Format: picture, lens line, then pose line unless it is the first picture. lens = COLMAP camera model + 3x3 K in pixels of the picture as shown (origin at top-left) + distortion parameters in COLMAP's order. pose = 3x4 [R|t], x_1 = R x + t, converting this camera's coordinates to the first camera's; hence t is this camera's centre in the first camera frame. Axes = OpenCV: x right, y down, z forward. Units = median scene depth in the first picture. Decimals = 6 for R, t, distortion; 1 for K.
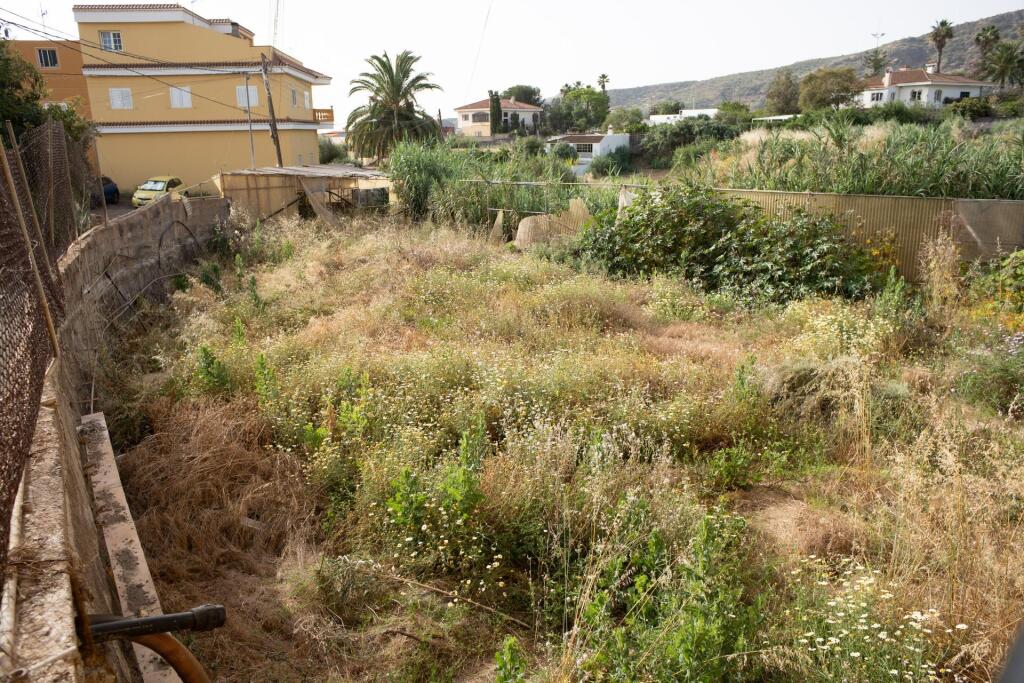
lens RADIAL K [[724.0, 0, 507.6], [0, 724.0, 344.9], [0, 0, 1]] dist [-0.069488, 0.051079]
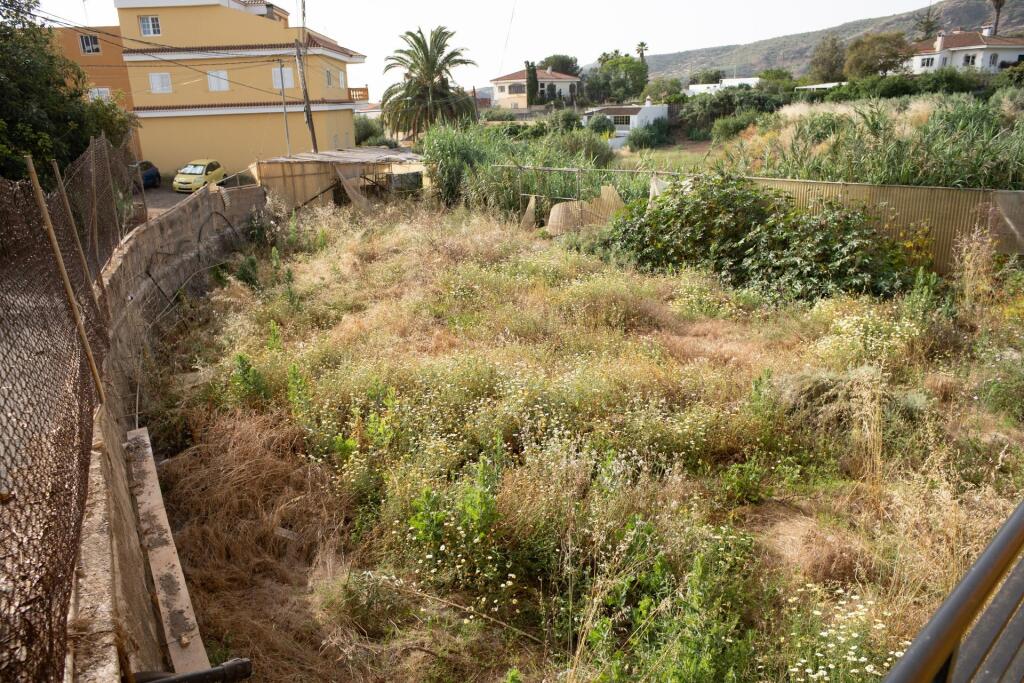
lens RADIAL K [[724.0, 0, 509.2], [0, 724.0, 347.4], [0, 0, 1]] dist [-0.069488, 0.051079]
pose [[0.998776, 0.002019, -0.049416, 0.011186], [0.000137, 0.999050, 0.043584, -0.028674], [0.049457, -0.043537, 0.997827, -0.014898]]
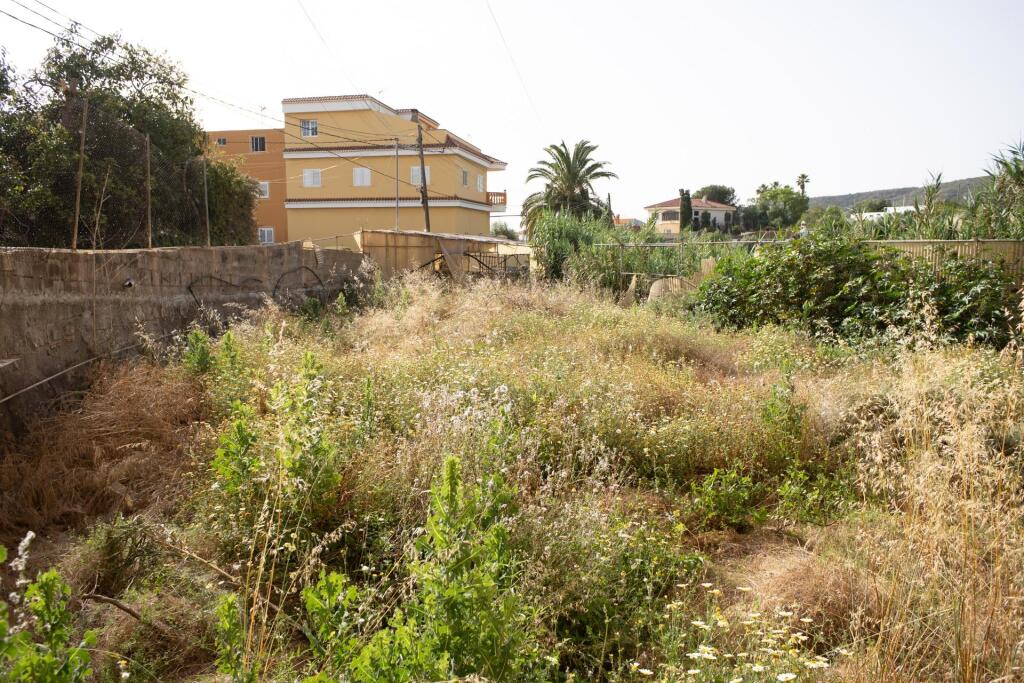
lens RADIAL K [[724.0, 0, 507.3], [0, 724.0, 344.3], [0, 0, 1]] dist [-0.069488, 0.051079]
pose [[0.963512, 0.050705, -0.262818, 0.121614], [-0.086839, 0.987998, -0.127748, 0.055468], [0.253186, 0.145909, 0.956351, 0.103779]]
